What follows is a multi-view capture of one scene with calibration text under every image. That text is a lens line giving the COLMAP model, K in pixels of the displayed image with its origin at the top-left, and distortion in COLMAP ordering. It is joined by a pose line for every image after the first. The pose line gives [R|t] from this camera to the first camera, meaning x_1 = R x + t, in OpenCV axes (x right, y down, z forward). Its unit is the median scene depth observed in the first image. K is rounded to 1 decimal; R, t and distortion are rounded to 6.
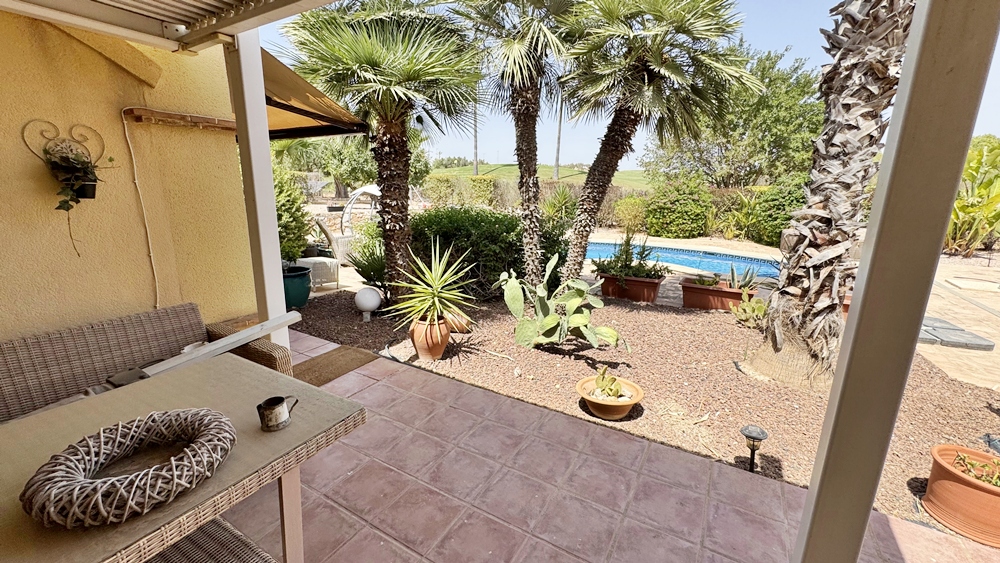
lens RADIAL K [[400.9, 0, 496.6], [0, 400.9, 281.8], [0, 0, 1]] dist [-0.003731, 0.000576]
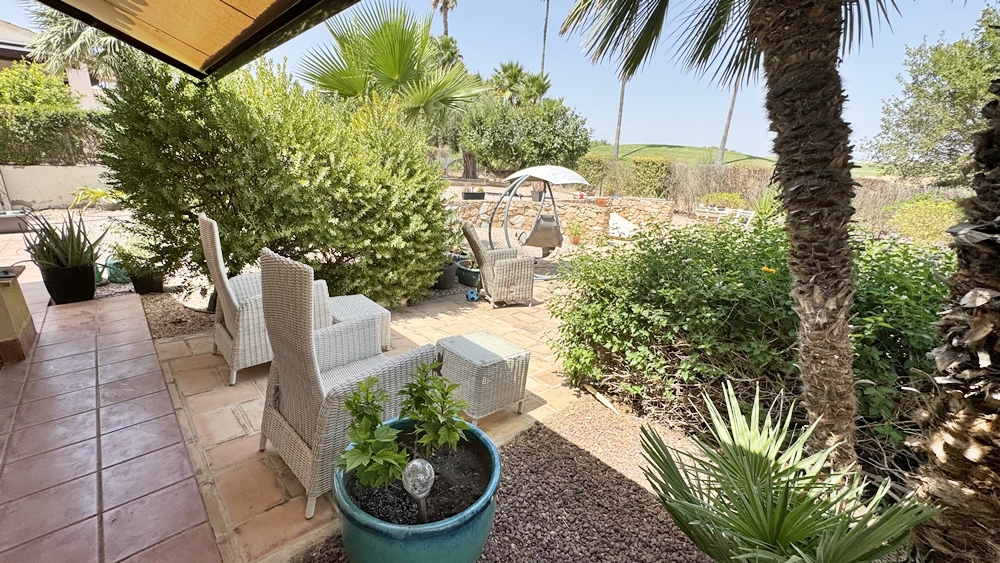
lens RADIAL K [[400.9, 0, 502.9], [0, 400.9, 288.6], [0, 0, 1]] dist [-0.003731, 0.000576]
pose [[0.966194, 0.105298, -0.235332, -0.554003], [-0.091222, 0.993371, 0.069954, -0.241341], [0.241137, -0.046122, 0.969394, 1.003972]]
